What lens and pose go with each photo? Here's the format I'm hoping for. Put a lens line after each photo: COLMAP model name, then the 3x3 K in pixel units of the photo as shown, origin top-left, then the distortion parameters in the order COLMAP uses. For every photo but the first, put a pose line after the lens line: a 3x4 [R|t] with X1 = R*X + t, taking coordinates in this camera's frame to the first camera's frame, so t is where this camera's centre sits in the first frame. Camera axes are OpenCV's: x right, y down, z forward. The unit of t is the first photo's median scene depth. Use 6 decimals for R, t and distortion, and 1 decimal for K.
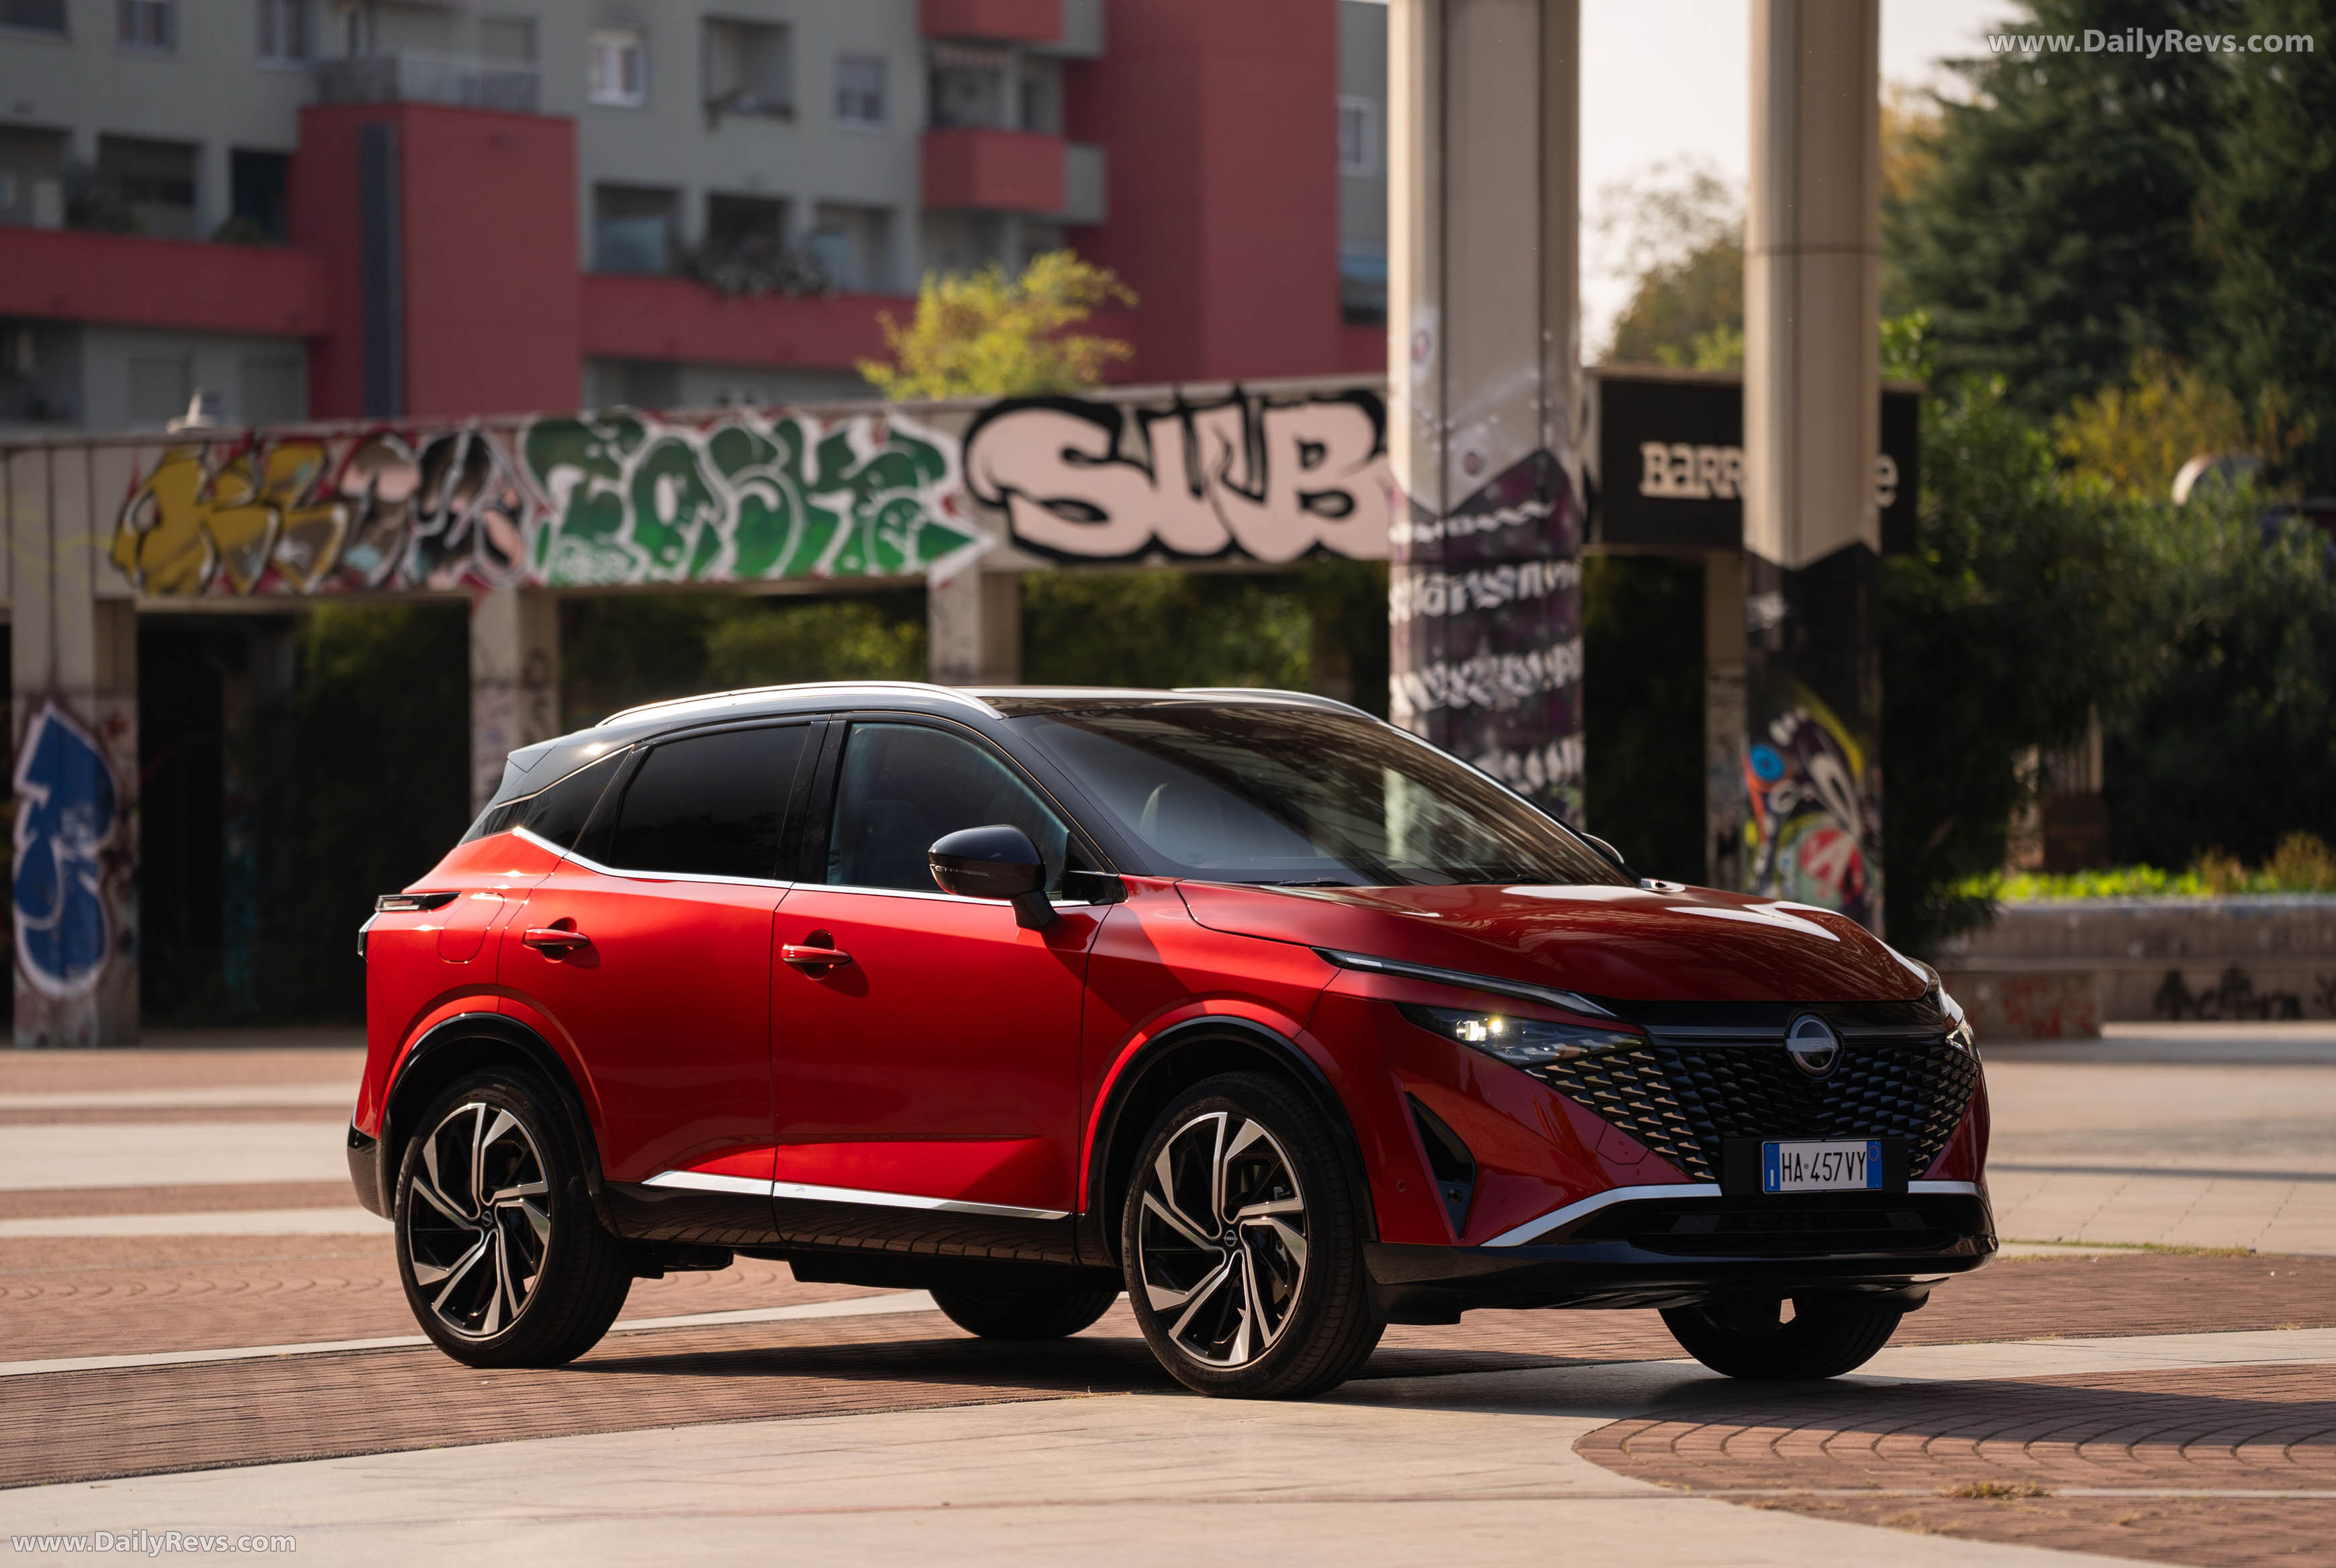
lens RADIAL K [[9059.8, 0, 1172.0], [0, 9059.8, 791.5], [0, 0, 1]] dist [1.760988, 0.000000]
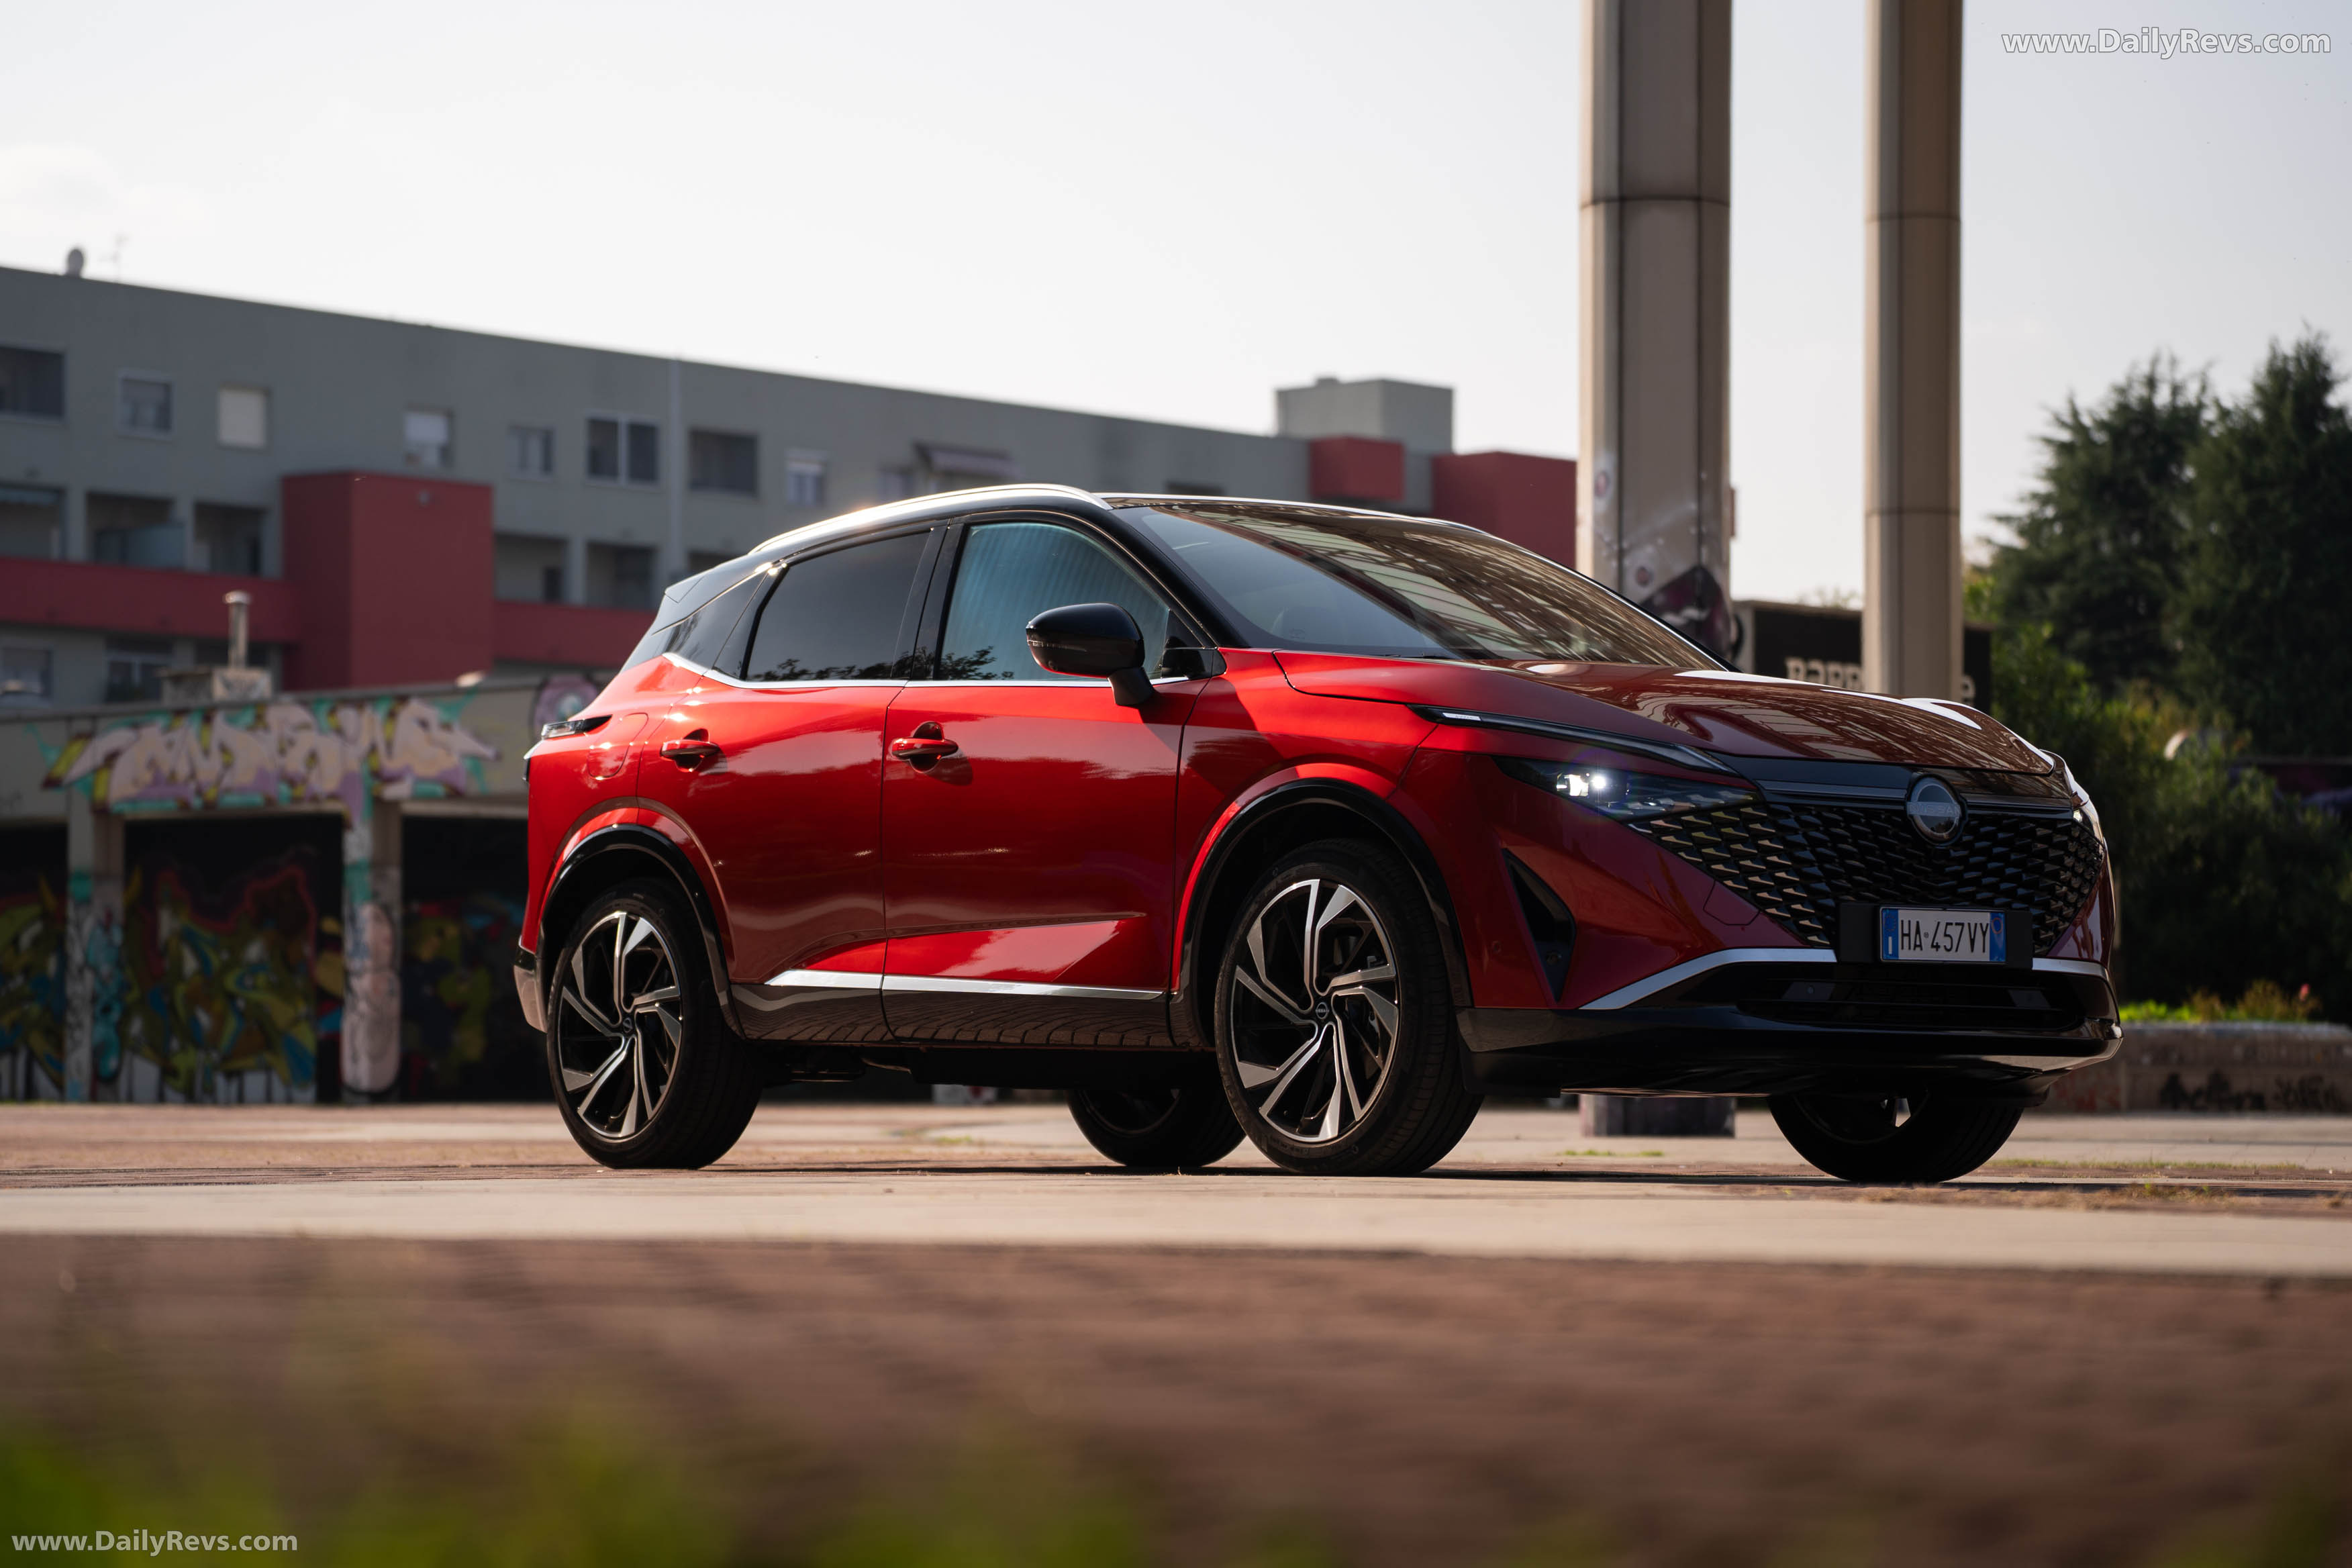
lens RADIAL K [[5538.3, 0, 1179.0], [0, 5538.3, 791.0], [0, 0, 1]] dist [0.428612, 0.000000]
pose [[0.998218, 0.006740, -0.059295, 0.023863], [-0.009711, 0.998704, -0.049967, 0.050983], [0.058881, 0.050453, 0.996989, 0.382153]]
